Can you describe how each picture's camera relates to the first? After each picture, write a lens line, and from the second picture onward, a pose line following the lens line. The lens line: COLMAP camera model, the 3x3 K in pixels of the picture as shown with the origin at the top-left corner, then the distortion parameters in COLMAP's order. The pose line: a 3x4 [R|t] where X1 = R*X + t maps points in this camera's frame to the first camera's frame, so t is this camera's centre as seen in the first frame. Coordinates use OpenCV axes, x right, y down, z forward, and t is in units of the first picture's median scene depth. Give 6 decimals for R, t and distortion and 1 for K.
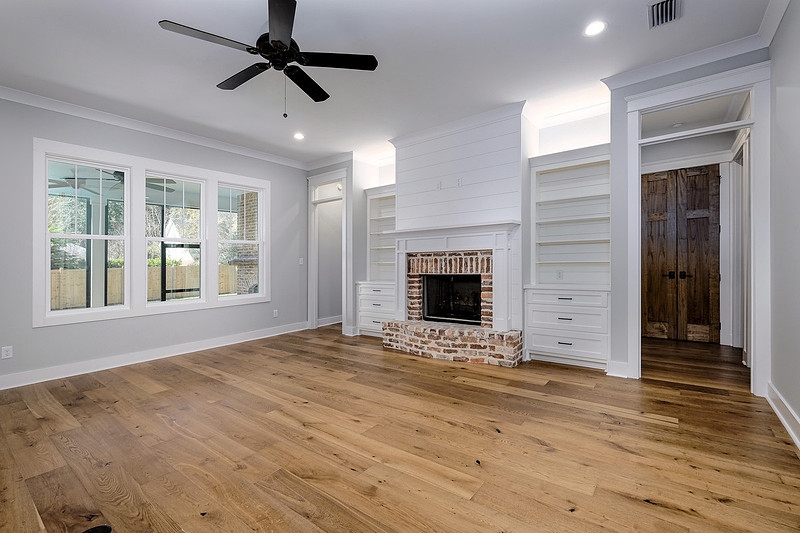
lens RADIAL K [[359.2, 0, 391.4], [0, 359.2, 260.8], [0, 0, 1]] dist [0.000585, 0.000466]
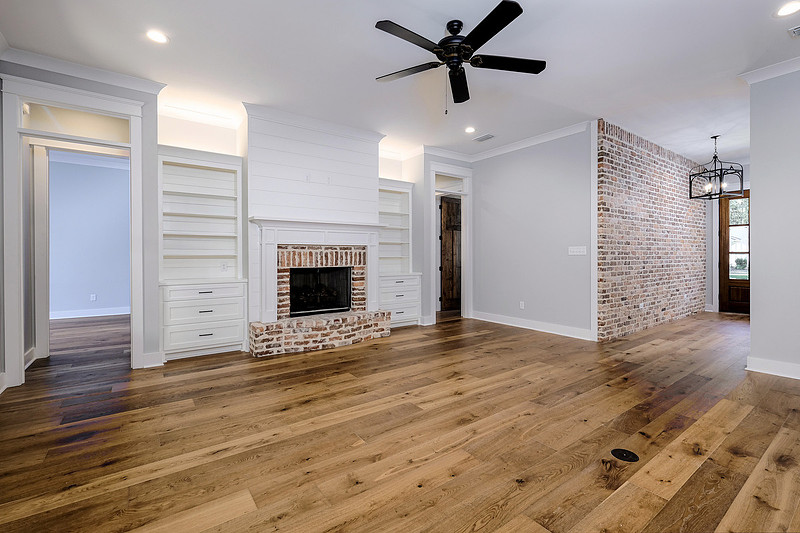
lens RADIAL K [[359.2, 0, 418.1], [0, 359.2, 259.5], [0, 0, 1]] dist [0.000585, 0.000466]
pose [[0.256707, 0.010104, 0.966436, -0.844031], [-0.008631, 0.999929, -0.008162, 0.023485], [-0.966451, -0.006246, 0.256776, 0.510956]]
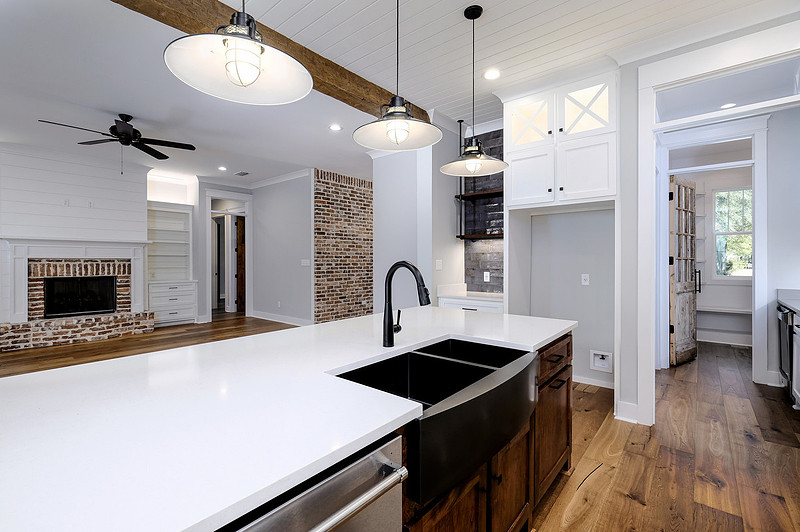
lens RADIAL K [[359.2, 0, 401.5], [0, 359.2, 266.2], [0, 0, 1]] dist [0.000585, 0.000466]
pose [[0.033589, 0.006591, 0.999414, -1.153135], [-0.005028, 0.999967, -0.006426, 0.003555], [-0.999423, -0.004809, 0.033621, -0.167819]]
